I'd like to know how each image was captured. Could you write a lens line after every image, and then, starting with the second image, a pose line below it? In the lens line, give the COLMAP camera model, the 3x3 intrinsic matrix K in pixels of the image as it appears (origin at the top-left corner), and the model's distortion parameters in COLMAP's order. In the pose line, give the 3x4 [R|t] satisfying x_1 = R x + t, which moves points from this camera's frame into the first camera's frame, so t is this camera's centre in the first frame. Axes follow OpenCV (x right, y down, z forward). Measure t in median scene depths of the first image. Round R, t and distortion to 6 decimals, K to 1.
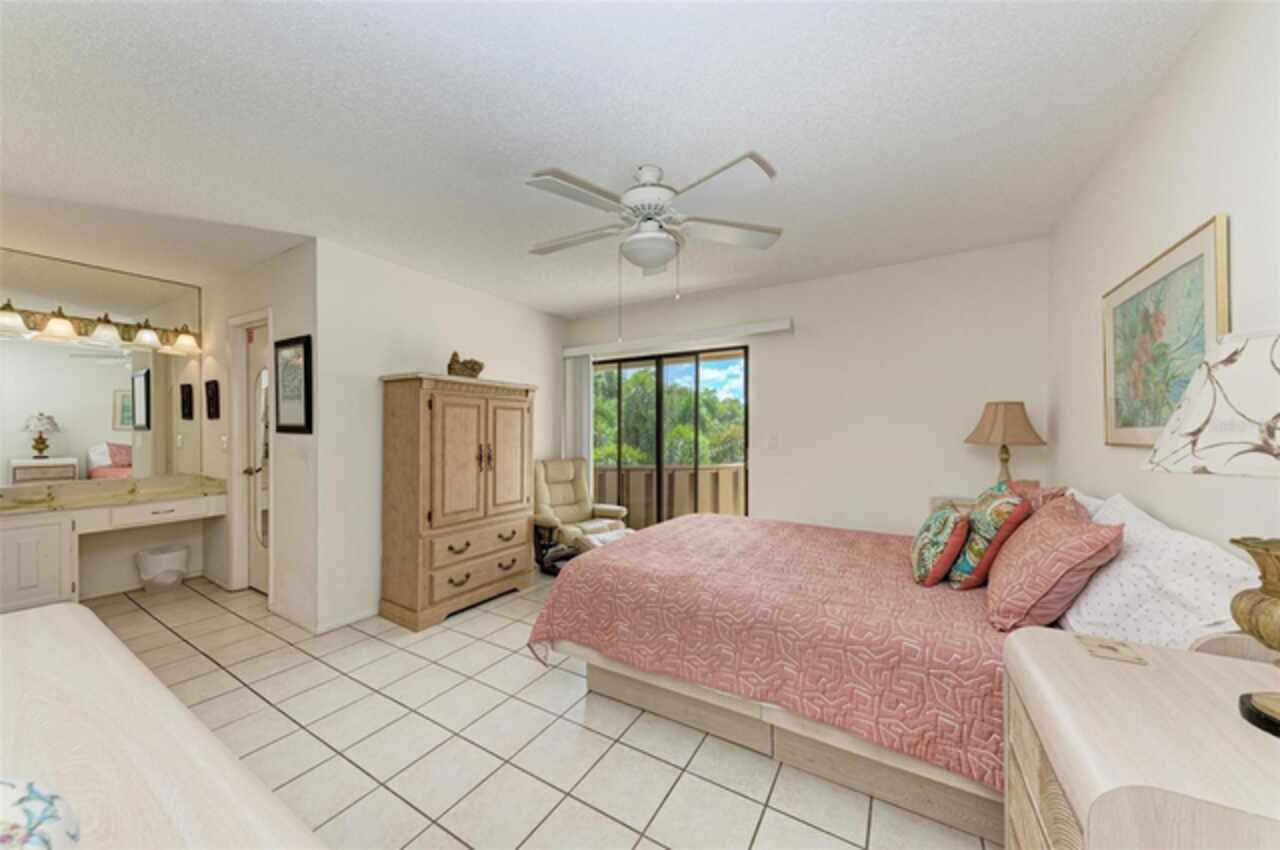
lens RADIAL K [[440.0, 0, 640.0], [0, 440.0, 425.0], [0, 0, 1]] dist [0.000153, 0.000001]
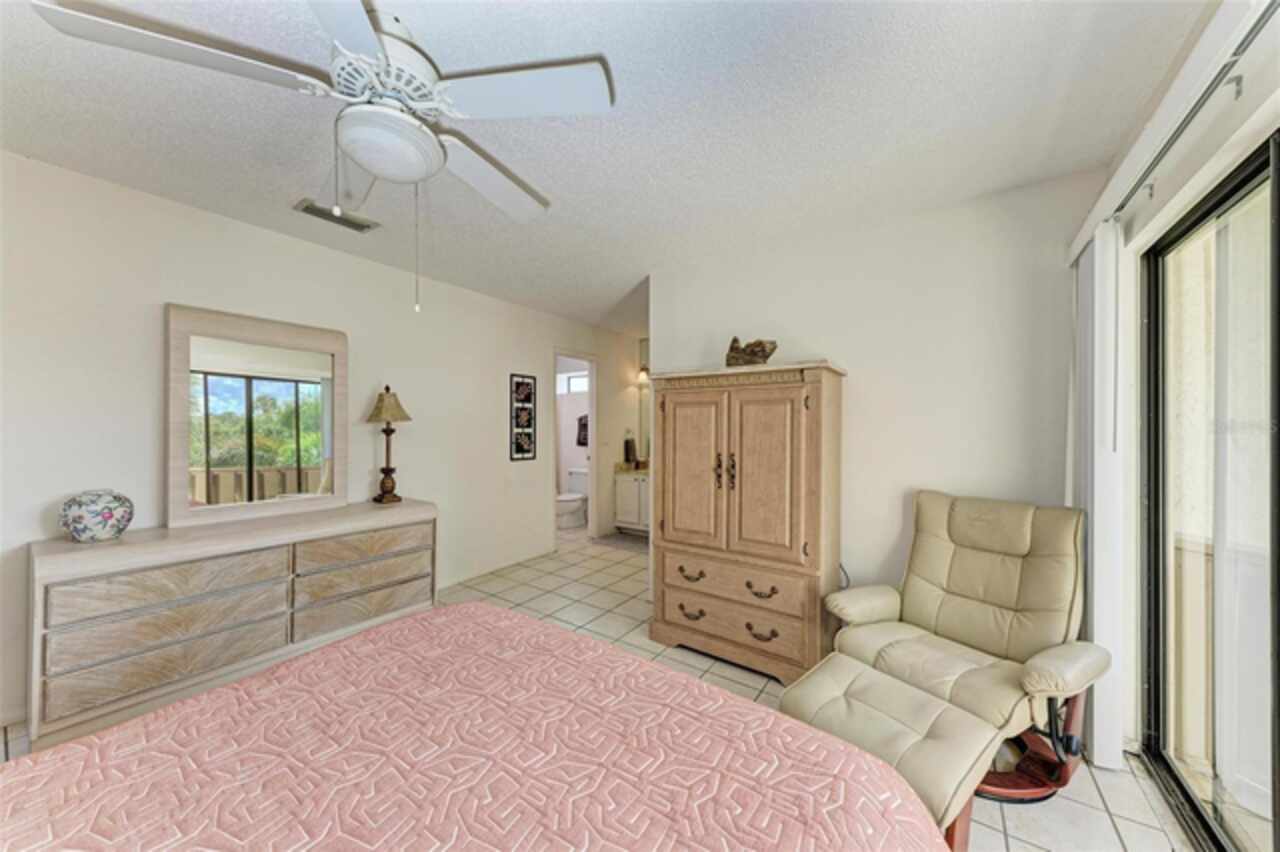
lens RADIAL K [[440.9, 0, 640.0], [0, 440.9, 426.0], [0, 0, 1]] dist [-0.000414, -0.000006]
pose [[-0.065335, -0.001008, -0.997863, 0.417236], [0.009847, 0.999950, -0.001654, -0.003218], [0.997815, -0.009934, -0.065322, 0.917604]]
